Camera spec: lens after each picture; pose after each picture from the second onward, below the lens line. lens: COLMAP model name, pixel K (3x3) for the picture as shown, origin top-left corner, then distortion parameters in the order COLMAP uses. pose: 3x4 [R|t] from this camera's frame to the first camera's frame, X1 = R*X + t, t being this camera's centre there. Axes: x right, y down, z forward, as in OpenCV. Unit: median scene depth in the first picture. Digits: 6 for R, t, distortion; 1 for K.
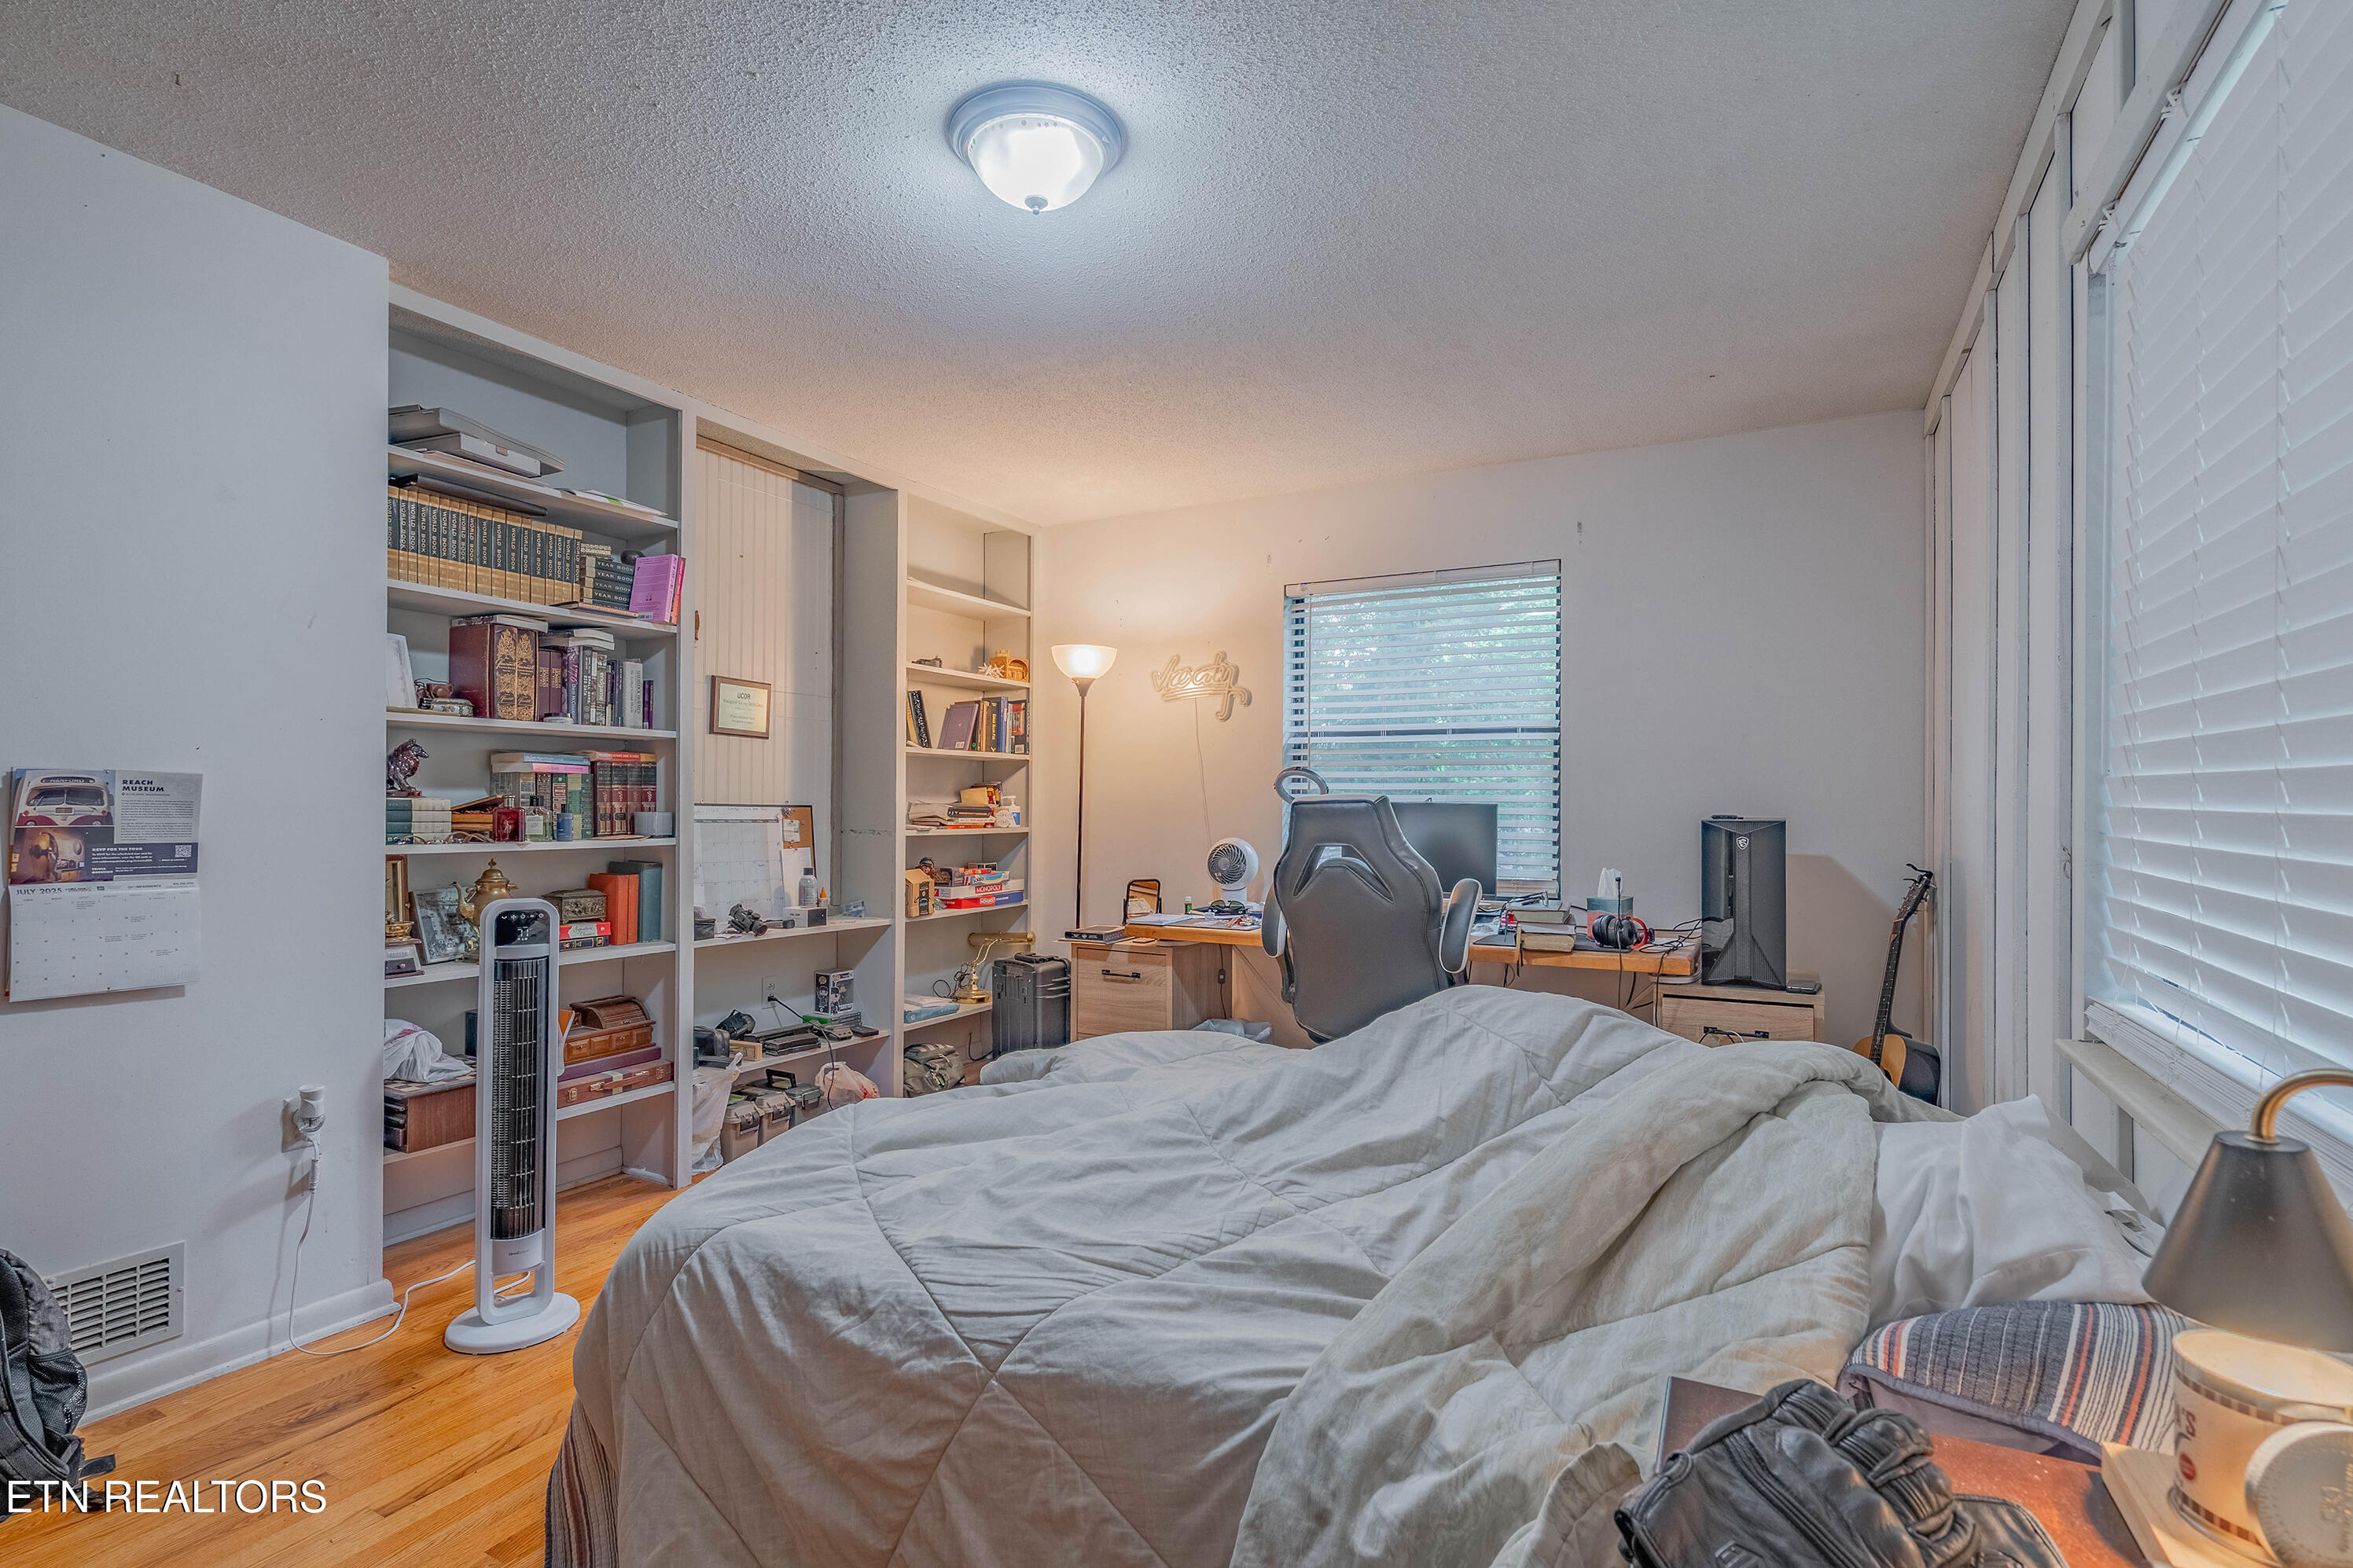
lens RADIAL K [[1124.0, 0, 1185.0], [0, 1124.0, 790.9], [0, 0, 1]] dist [-0.001010, -0.000198]
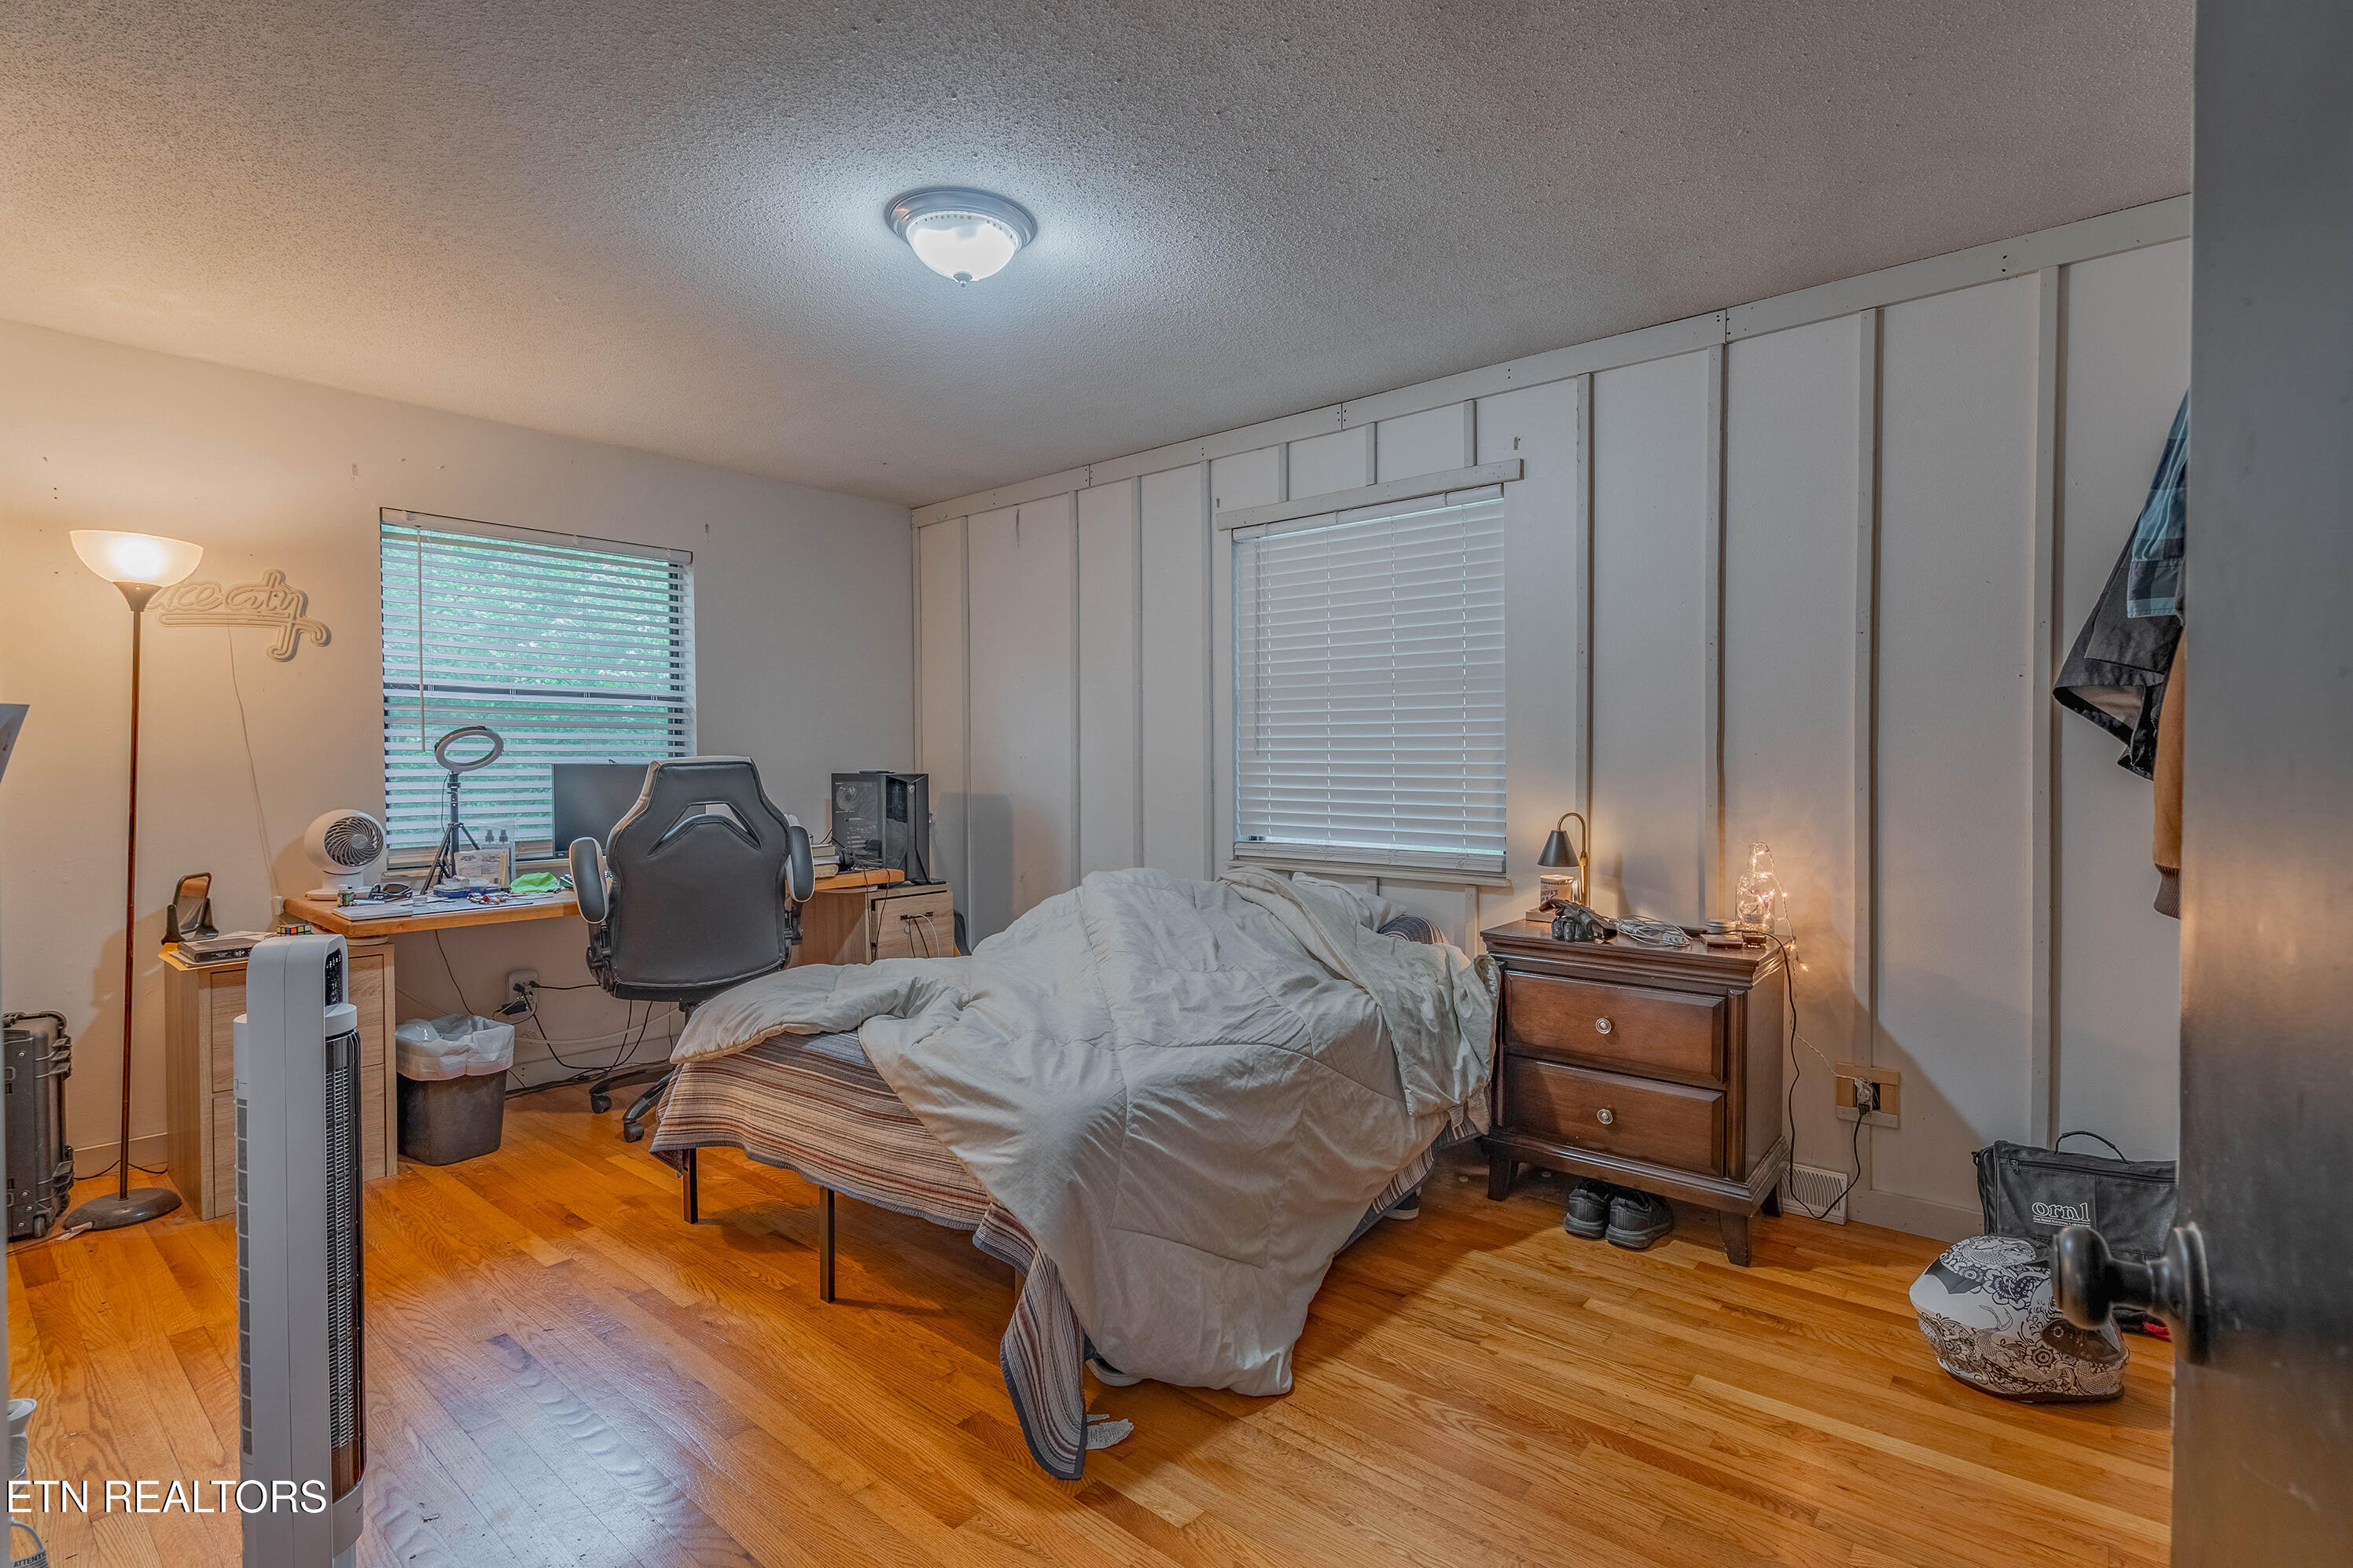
lens RADIAL K [[1093.4, 0, 1186.7], [0, 1093.4, 781.4], [0, 0, 1]] dist [0.000642, 0.000110]
pose [[0.213697, -0.022602, 0.976639, -0.835196], [-0.004651, 0.999697, 0.024153, -0.000502], [-0.976889, -0.009704, 0.213527, 0.333835]]
